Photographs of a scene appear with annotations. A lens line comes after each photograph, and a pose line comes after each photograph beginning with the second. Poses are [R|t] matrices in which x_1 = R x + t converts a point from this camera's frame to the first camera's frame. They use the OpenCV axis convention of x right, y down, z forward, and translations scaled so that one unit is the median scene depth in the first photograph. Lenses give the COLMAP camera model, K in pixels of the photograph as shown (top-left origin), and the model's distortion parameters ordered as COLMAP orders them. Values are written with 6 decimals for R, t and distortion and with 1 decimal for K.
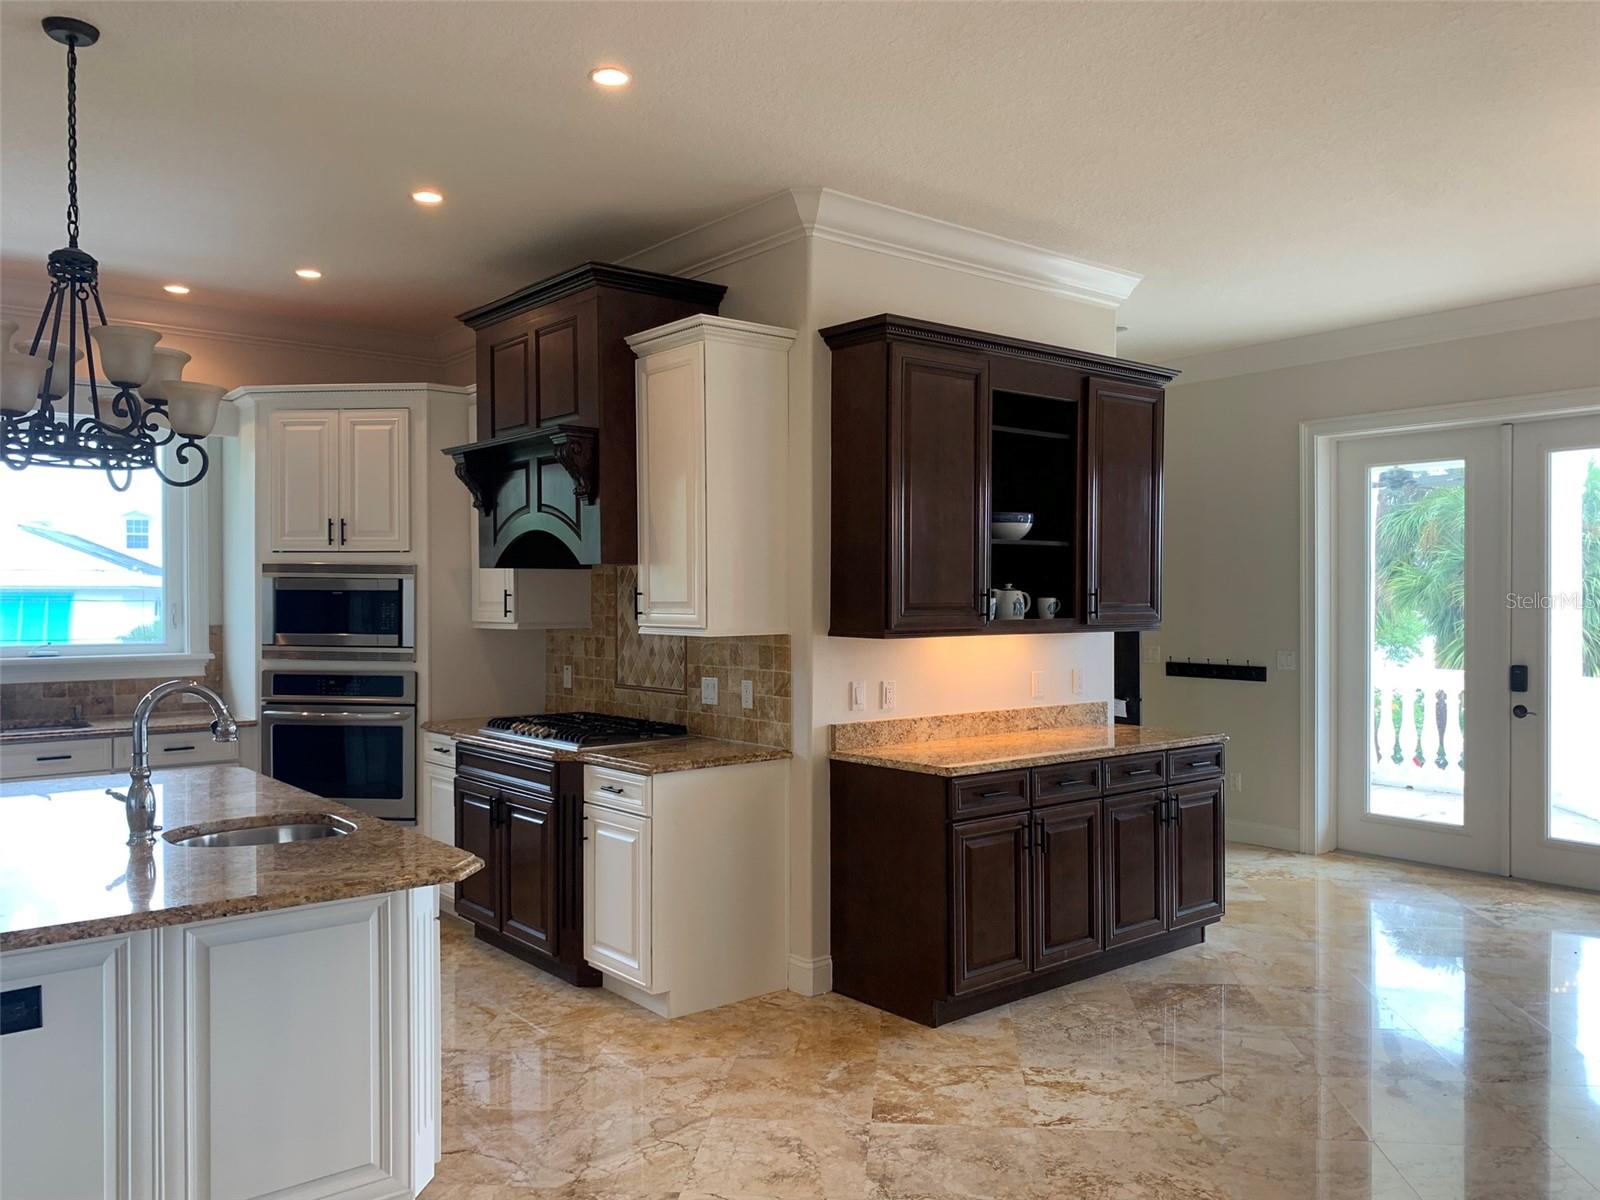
lens RADIAL K [[1225.4, 0, 799.9], [0, 1225.4, 603.5], [0, 0, 1]] dist [0.059922, -0.079046]
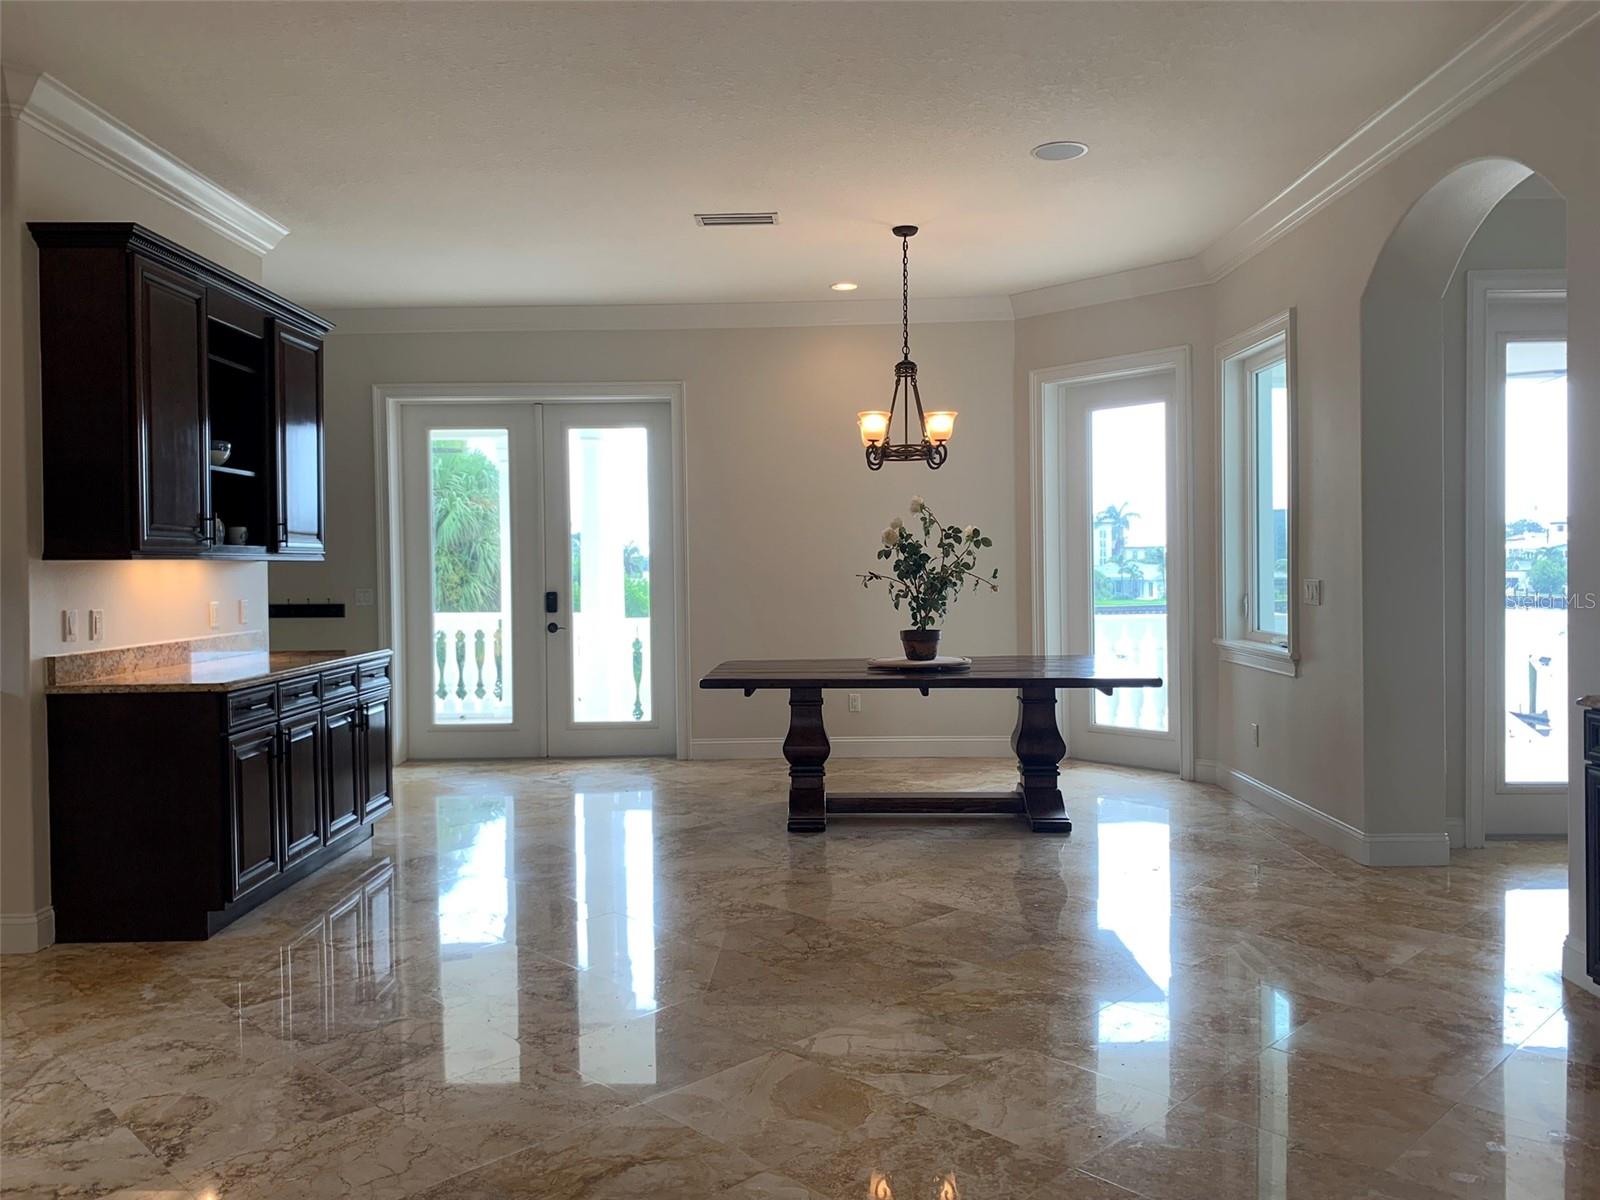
lens RADIAL K [[1225.4, 0, 801.2], [0, 1225.4, 590.9], [0, 0, 1]] dist [0.059922, -0.079046]
pose [[0.641126, -0.022511, 0.767105, -0.314983], [0.013025, 0.999745, 0.018452, 0.038388], [-0.767325, -0.001839, 0.641256, -0.028263]]
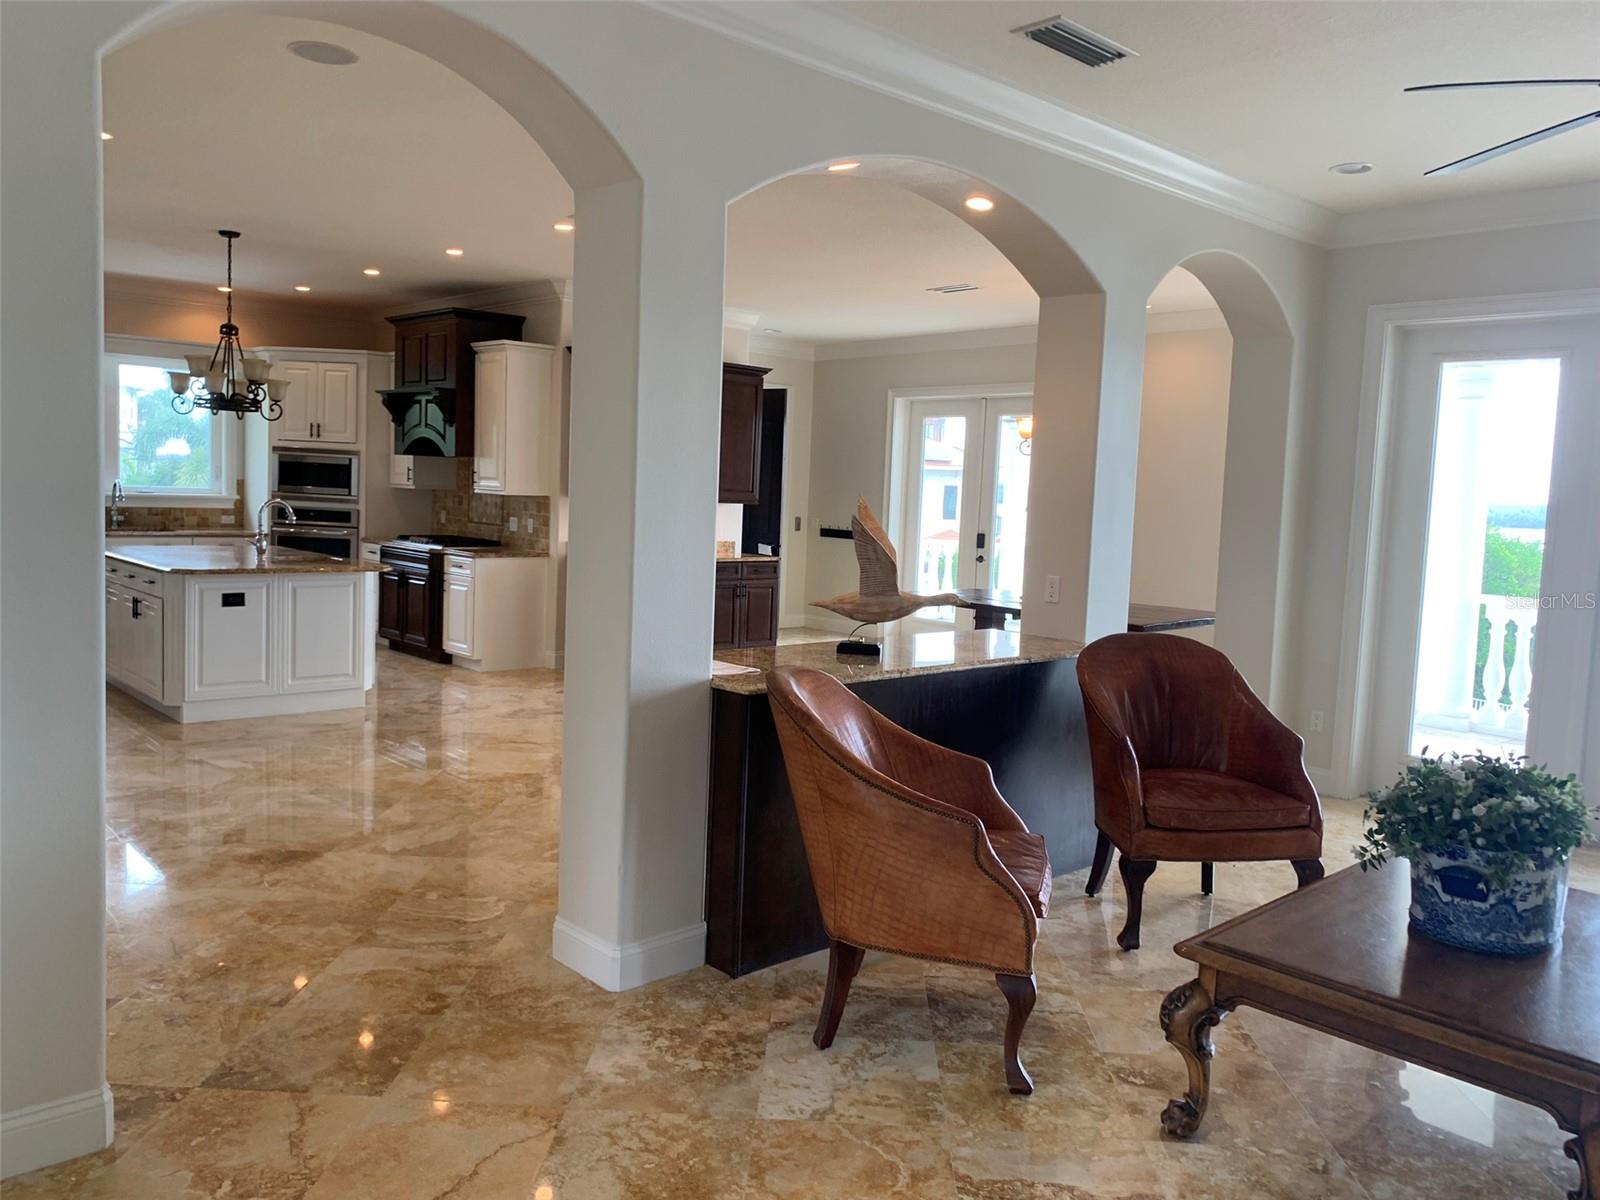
lens RADIAL K [[1225.4, 0, 783.6], [0, 1225.4, 580.4], [0, 0, 1]] dist [0.059922, -0.079046]
pose [[0.997774, 0.037945, 0.054838, 0.266054], [-0.041912, 0.996443, 0.073108, -0.000275], [-0.051869, -0.075244, 0.995815, -1.032214]]
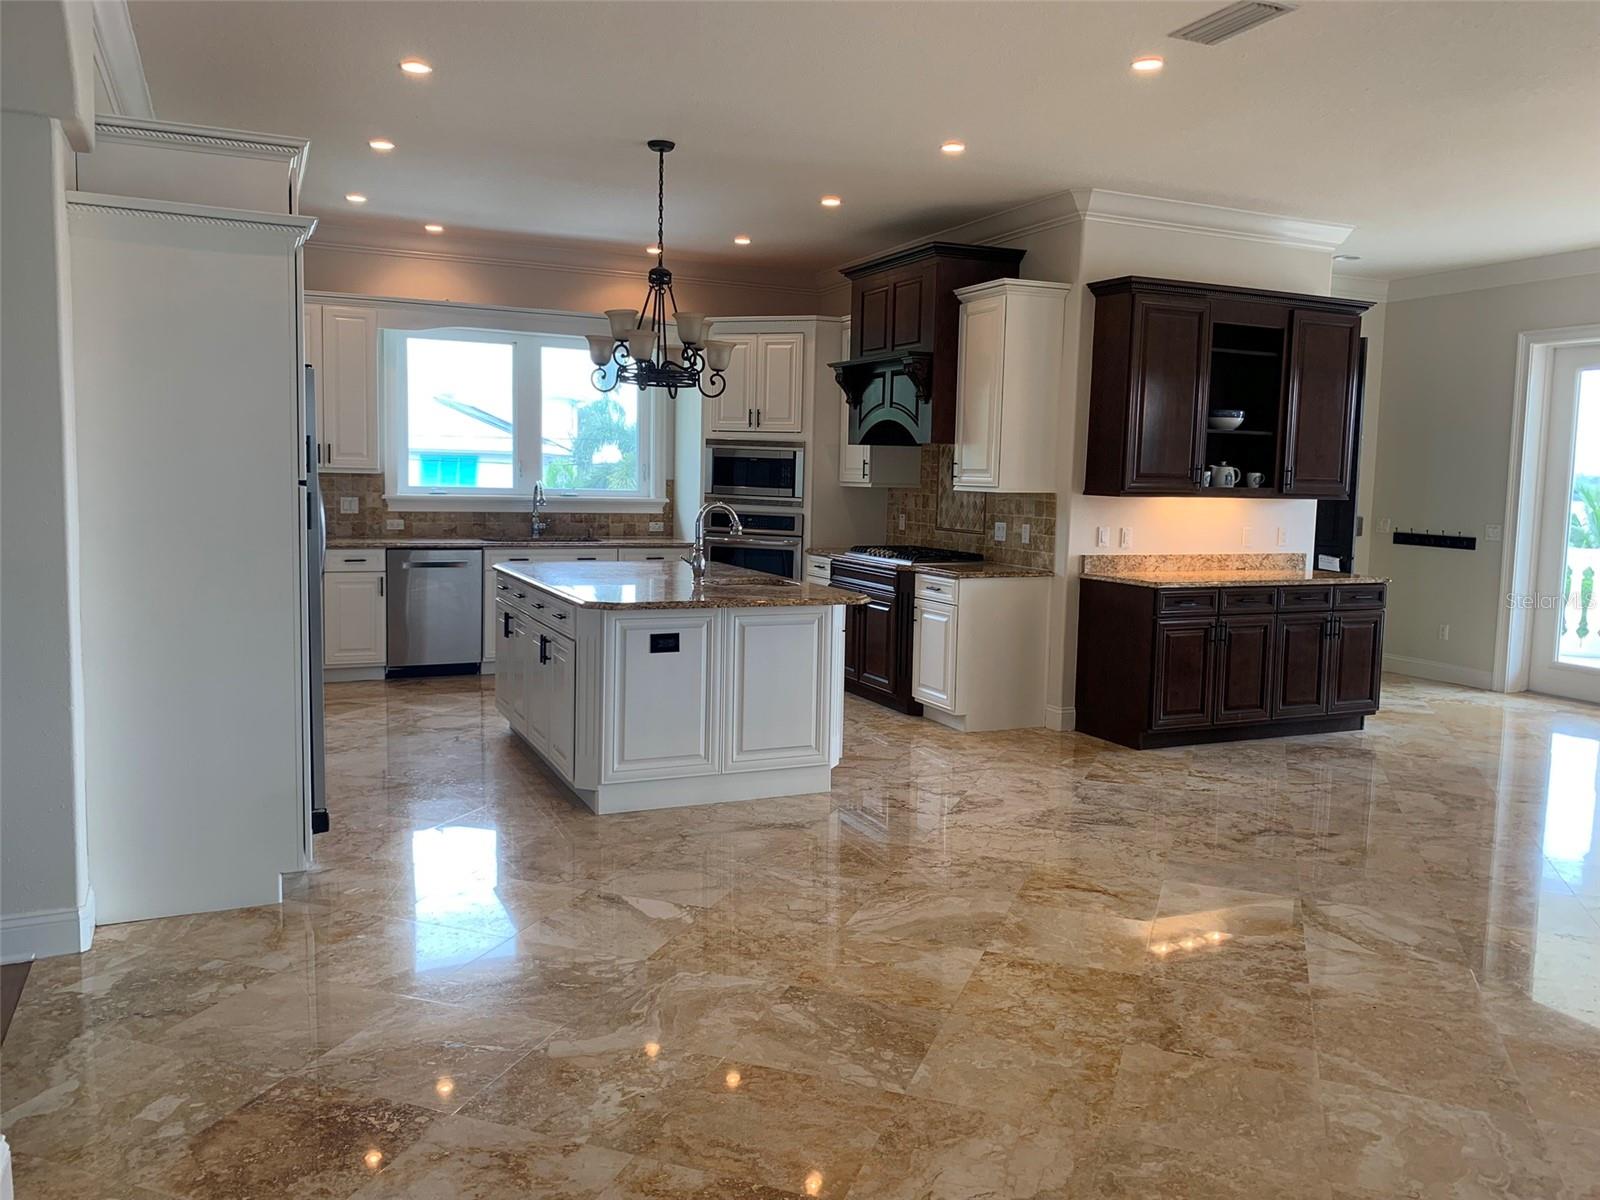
lens RADIAL K [[1225.4, 0, 790.8], [0, 1225.4, 591.4], [0, 0, 1]] dist [0.059922, -0.079046]
pose [[0.966337, 0.048708, -0.252626, 0.061436], [-0.025952, 0.995361, 0.092643, 0.014014], [0.255967, -0.082968, 0.963119, -0.512143]]
